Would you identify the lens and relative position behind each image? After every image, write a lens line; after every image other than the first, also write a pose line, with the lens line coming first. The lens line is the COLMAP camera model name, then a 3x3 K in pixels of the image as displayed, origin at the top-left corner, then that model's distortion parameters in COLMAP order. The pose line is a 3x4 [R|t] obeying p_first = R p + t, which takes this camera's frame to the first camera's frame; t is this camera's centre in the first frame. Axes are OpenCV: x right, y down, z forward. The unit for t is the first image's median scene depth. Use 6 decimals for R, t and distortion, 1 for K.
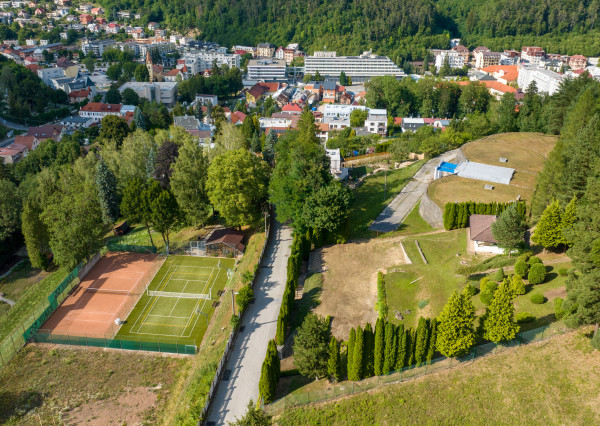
lens RADIAL K [[533.7, 0, 302.6], [0, 533.7, 214.9], [0, 0, 1]] dist [-0.018507, -0.003064]
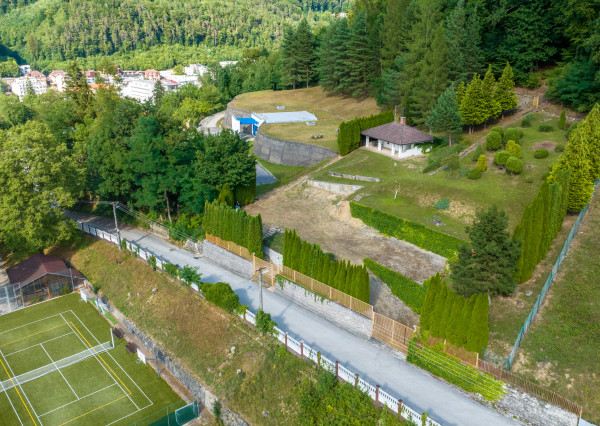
lens RADIAL K [[533.7, 0, 299.7], [0, 533.7, 213.1], [0, 0, 1]] dist [-0.018507, -0.003064]
pose [[0.690038, -0.262100, 0.674649, -0.333444], [0.309855, 0.949366, 0.051905, 0.041923], [-0.654093, 0.173227, 0.736312, 0.340076]]
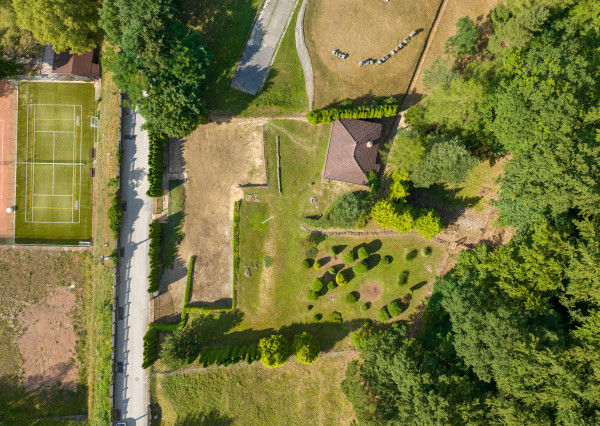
lens RADIAL K [[533.7, 0, 299.5], [0, 533.7, 211.7], [0, 0, 1]] dist [-0.018507, -0.003064]
pose [[0.997179, -0.075046, 0.001683, 0.195966], [0.029988, 0.418815, 0.907576, -0.612542], [-0.068814, -0.904965, 0.419884, 0.392514]]
